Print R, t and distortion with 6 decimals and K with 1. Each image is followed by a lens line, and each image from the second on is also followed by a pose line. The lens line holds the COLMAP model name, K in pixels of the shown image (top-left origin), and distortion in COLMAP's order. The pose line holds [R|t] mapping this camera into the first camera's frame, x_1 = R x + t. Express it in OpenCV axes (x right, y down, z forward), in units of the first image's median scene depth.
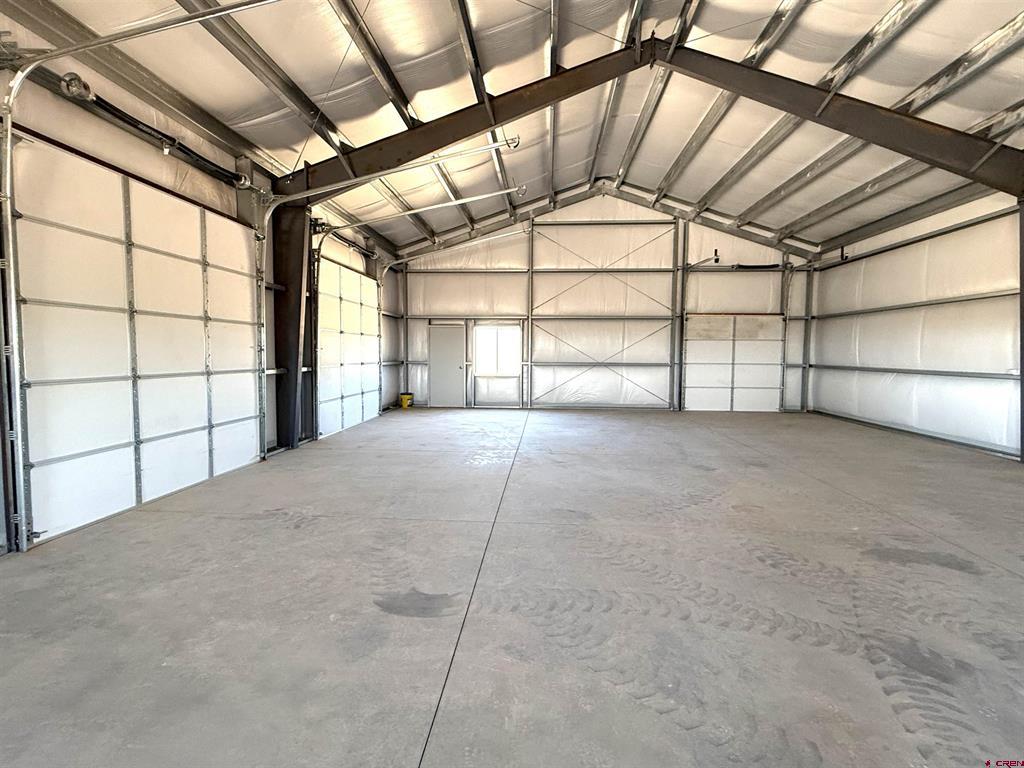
lens RADIAL K [[501.0, 0, 512.0], [0, 501.0, 384.0], [0, 0, 1]] dist [0.000951, 0.000038]
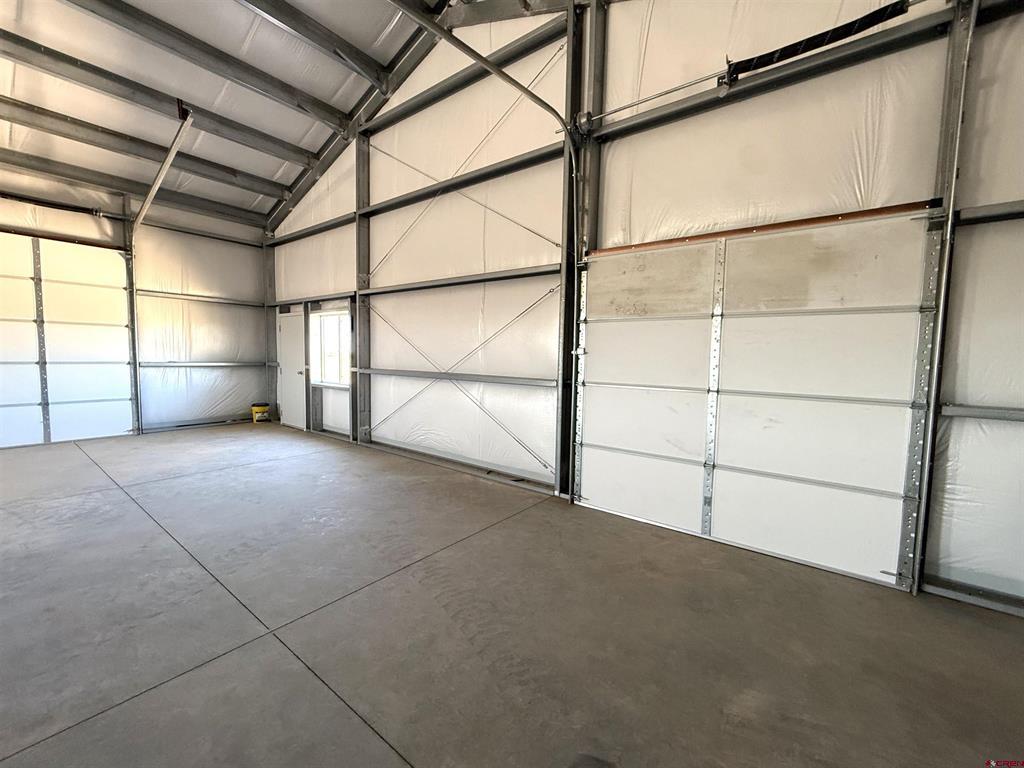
lens RADIAL K [[415.7, 0, 512.0], [0, 415.7, 384.0], [0, 0, 1]] dist [-0.001862, -0.000301]
pose [[0.828537, 0.048822, -0.557802, 0.481078], [-0.048409, 0.998707, 0.015508, -0.041822], [0.557838, 0.014153, 0.829829, 0.705498]]
